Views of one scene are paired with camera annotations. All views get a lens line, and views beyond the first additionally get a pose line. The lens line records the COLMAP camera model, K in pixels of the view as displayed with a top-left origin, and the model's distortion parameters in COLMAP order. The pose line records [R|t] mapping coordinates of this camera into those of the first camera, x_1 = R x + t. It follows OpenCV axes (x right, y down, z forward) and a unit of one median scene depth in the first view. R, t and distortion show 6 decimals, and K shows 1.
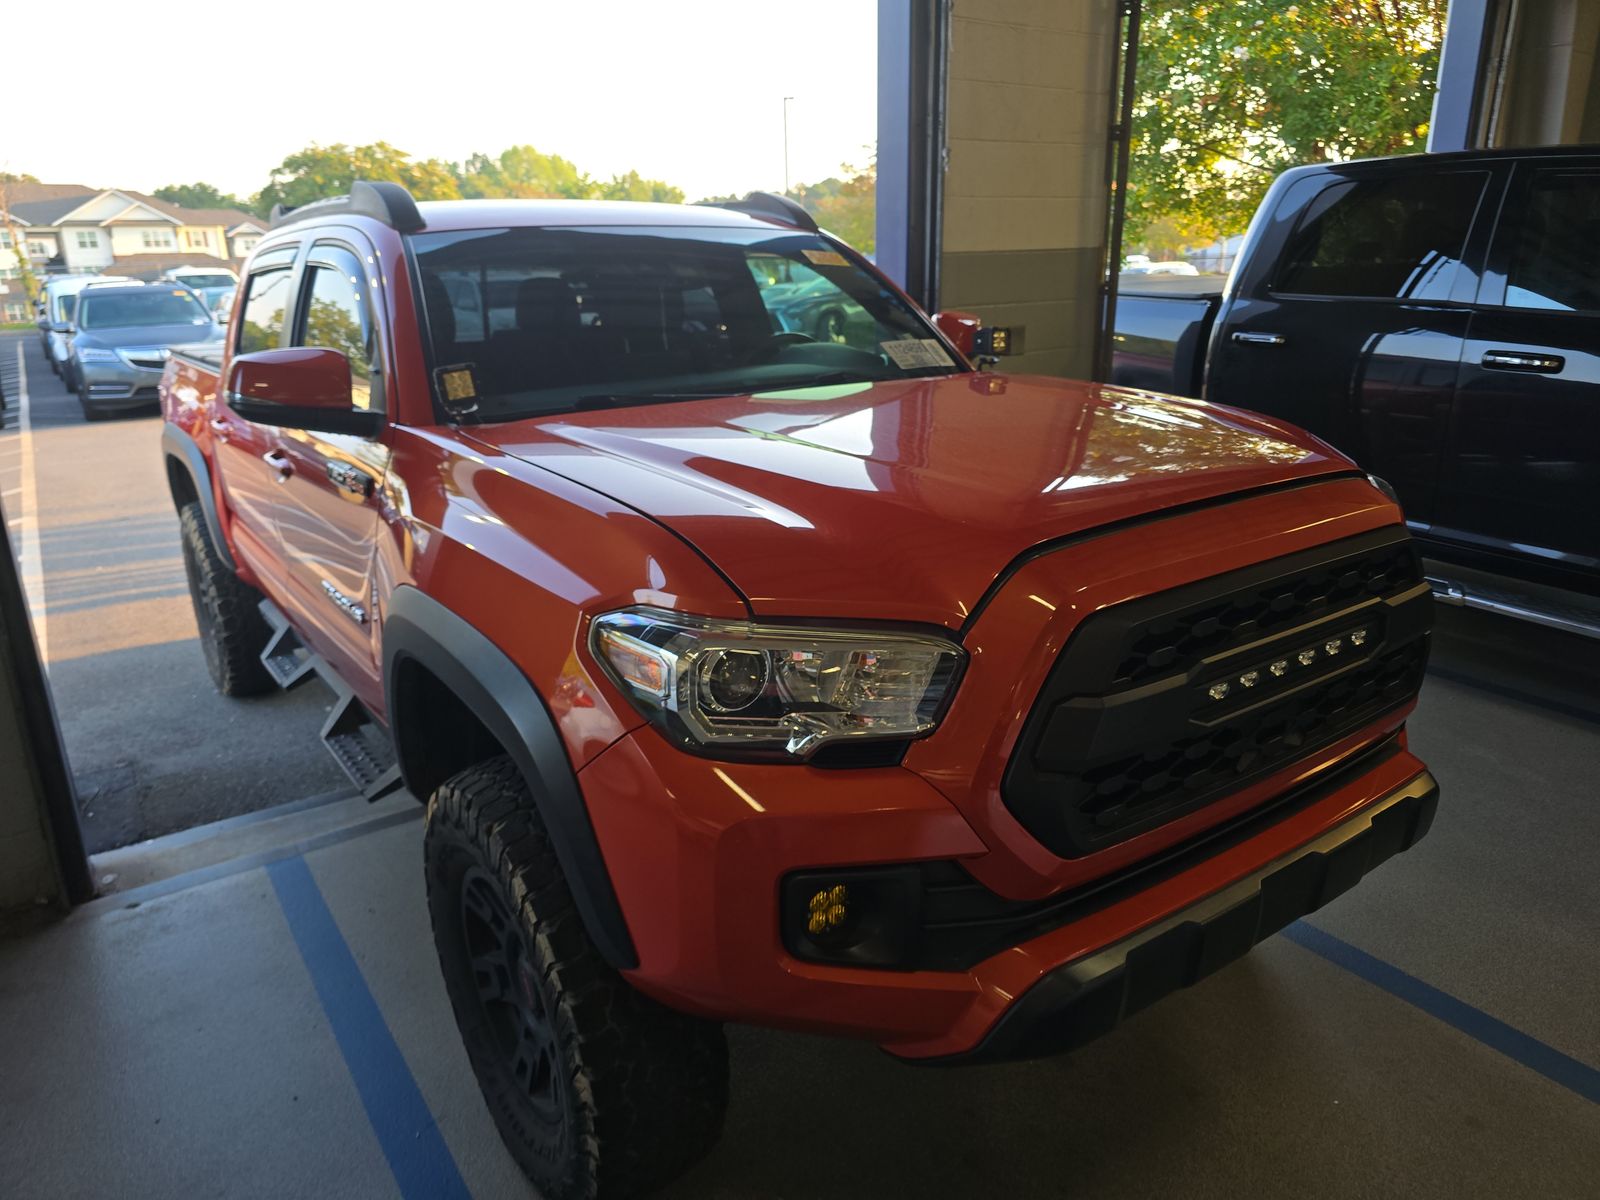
lens RADIAL K [[1095.3, 0, 800.0], [0, 1095.3, 600.0], [0, 0, 1]] dist [0.044396, -0.038318]
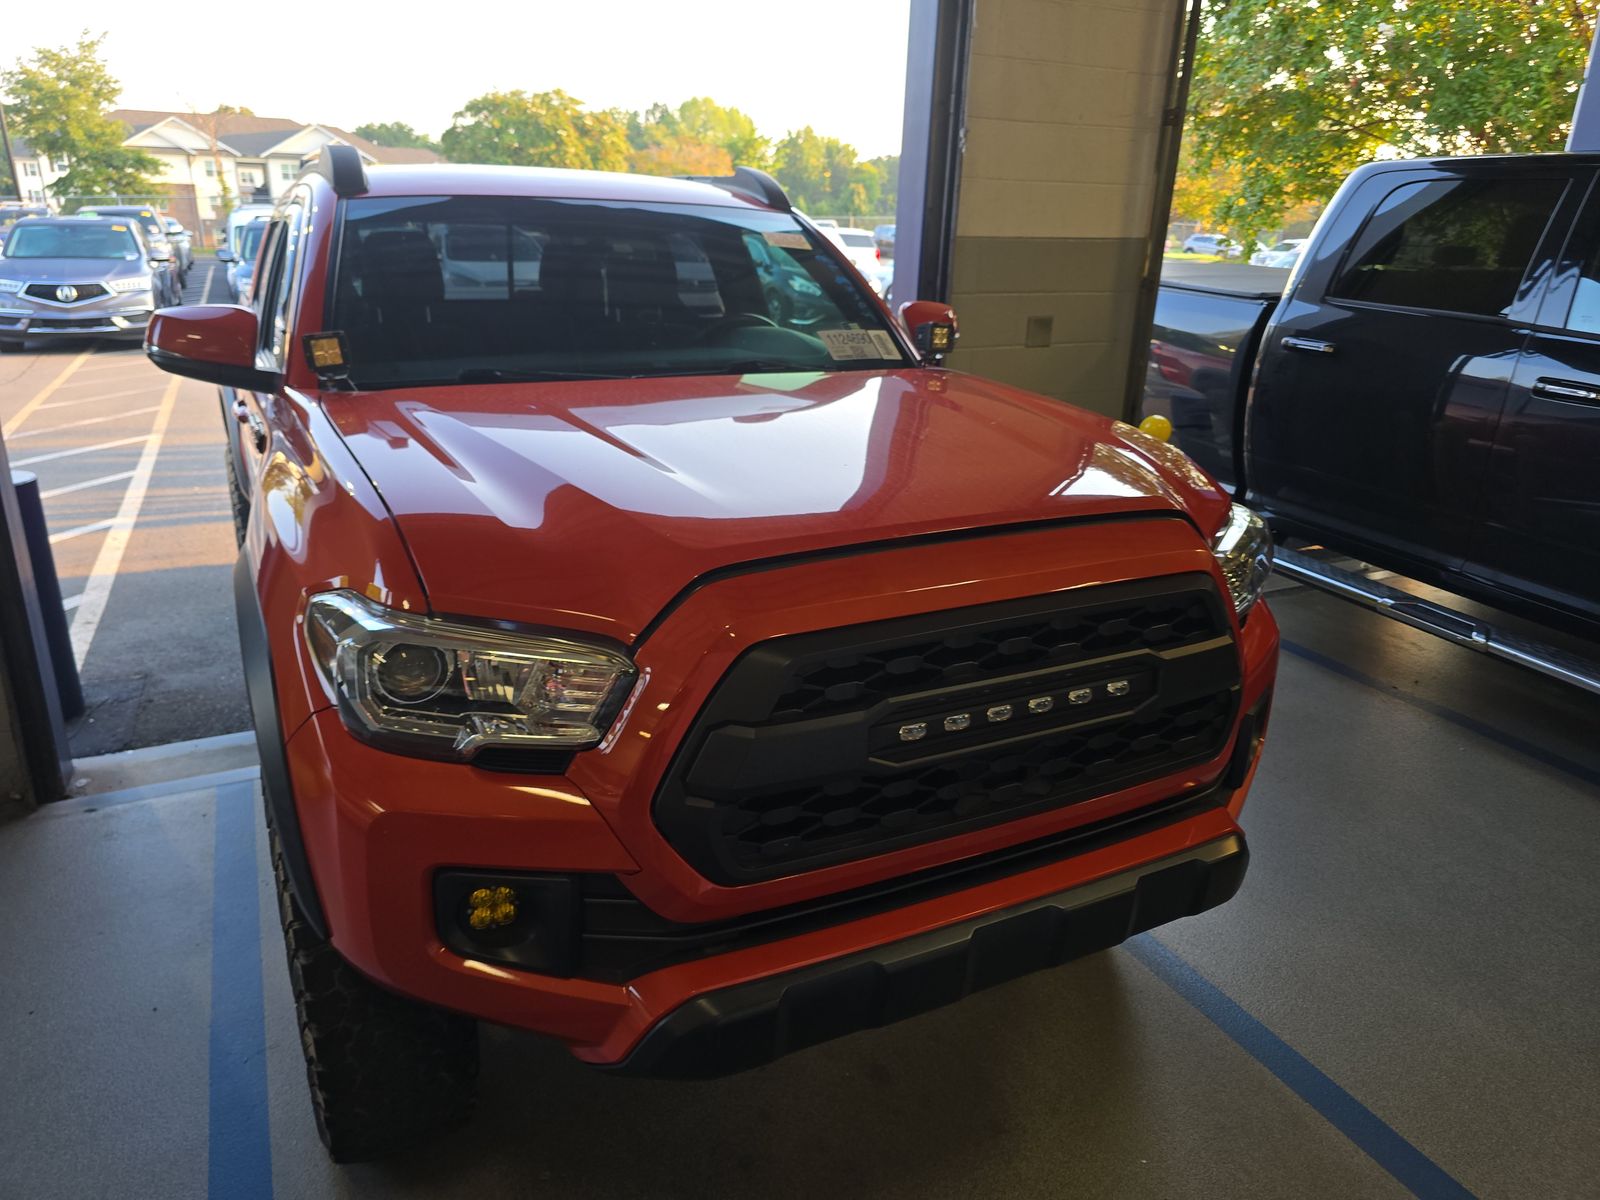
lens RADIAL K [[1095.3, 0, 800.0], [0, 1095.3, 600.0], [0, 0, 1]] dist [0.044396, -0.038318]
pose [[0.988289, 0.092284, -0.121523, 0.141703], [-0.088323, 0.995382, 0.037602, -0.021924], [0.124432, -0.026429, 0.991876, 0.013362]]
